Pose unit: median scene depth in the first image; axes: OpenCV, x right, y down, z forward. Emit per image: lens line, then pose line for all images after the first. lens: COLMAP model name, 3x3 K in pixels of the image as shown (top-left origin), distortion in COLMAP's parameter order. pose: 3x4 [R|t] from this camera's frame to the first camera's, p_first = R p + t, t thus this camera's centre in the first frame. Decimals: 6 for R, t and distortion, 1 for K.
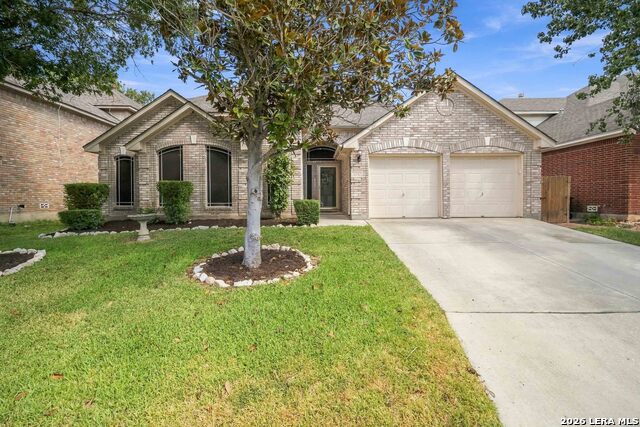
lens RADIAL K [[296.0, 0, 319.4], [0, 296.0, 199.6], [0, 0, 1]] dist [0.000713, 0.000291]
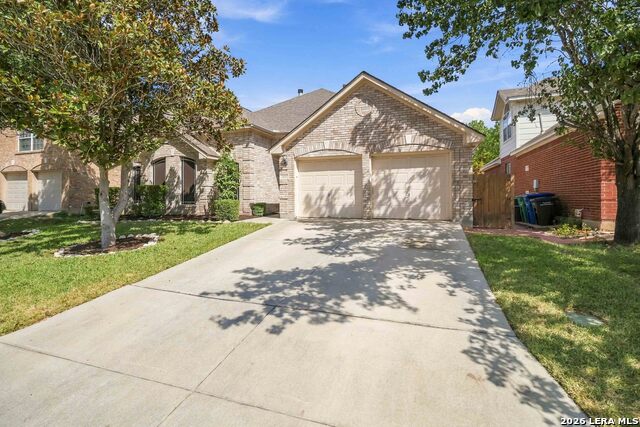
lens RADIAL K [[296.0, 0, 319.4], [0, 296.0, 199.6], [0, 0, 1]] dist [0.000713, 0.000291]
pose [[0.938562, 0.005404, -0.345067, 0.623348], [-0.004033, 0.999981, 0.004692, -0.007186], [0.345086, -0.003013, 0.938566, 0.012948]]
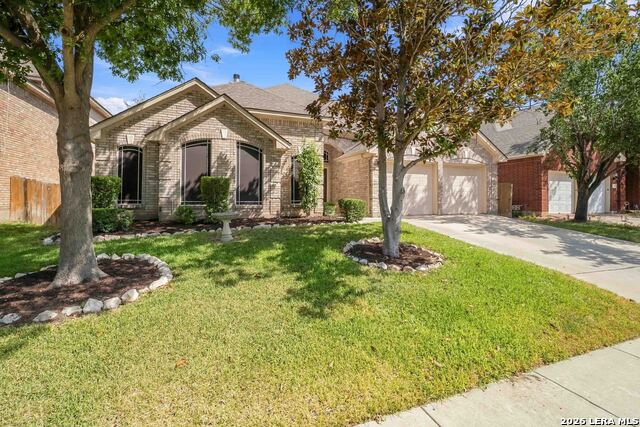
lens RADIAL K [[296.0, 0, 319.4], [0, 296.0, 199.6], [0, 0, 1]] dist [0.000713, 0.000291]
pose [[0.943784, 0.008906, 0.330444, -0.449761], [-0.009591, 0.999954, 0.000442, 0.002987], [-0.330425, -0.003587, 0.943825, 0.004187]]
